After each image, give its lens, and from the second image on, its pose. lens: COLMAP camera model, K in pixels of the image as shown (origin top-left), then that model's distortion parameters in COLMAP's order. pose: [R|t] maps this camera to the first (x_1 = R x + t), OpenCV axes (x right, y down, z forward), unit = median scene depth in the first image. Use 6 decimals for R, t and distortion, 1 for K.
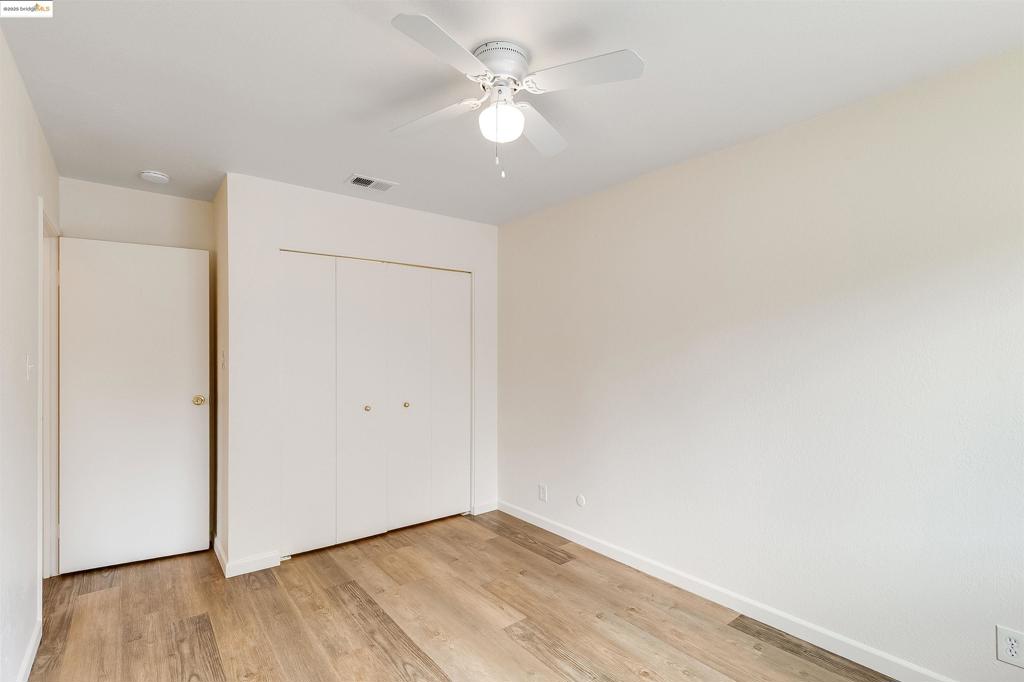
lens RADIAL K [[478.8, 0, 515.2], [0, 478.8, 340.9], [0, 0, 1]] dist [0.002163, 0.000541]
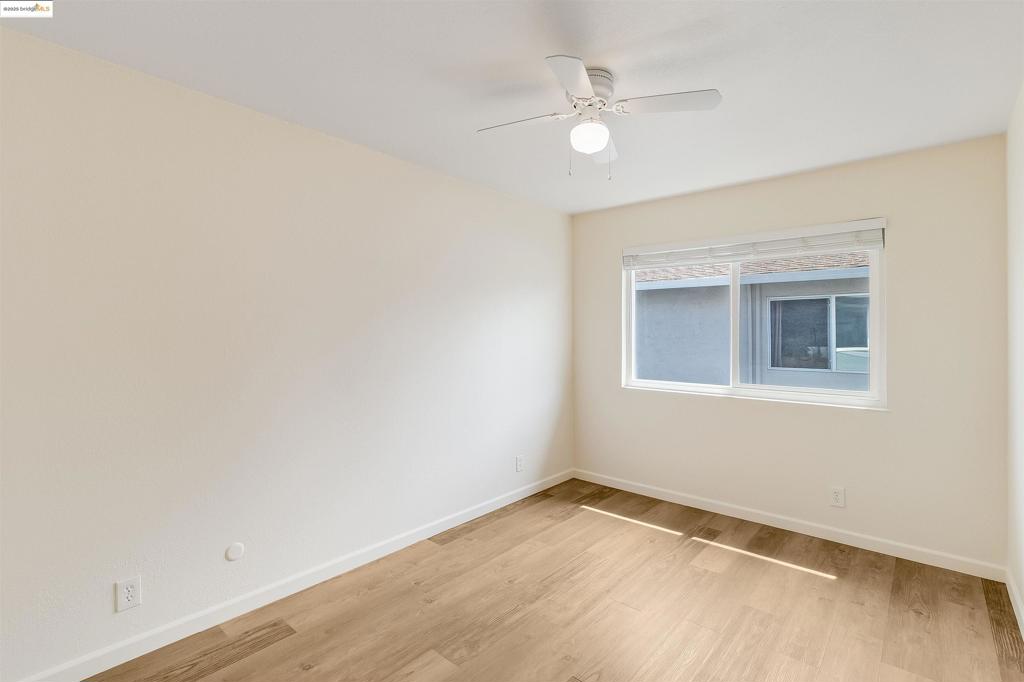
lens RADIAL K [[478.8, 0, 515.2], [0, 478.8, 340.9], [0, 0, 1]] dist [0.002163, 0.000541]
pose [[-0.182090, -0.011102, 0.983219, -0.720864], [-0.017879, 0.999808, 0.007978, 0.031187], [-0.983119, -0.016126, -0.182253, 0.905910]]
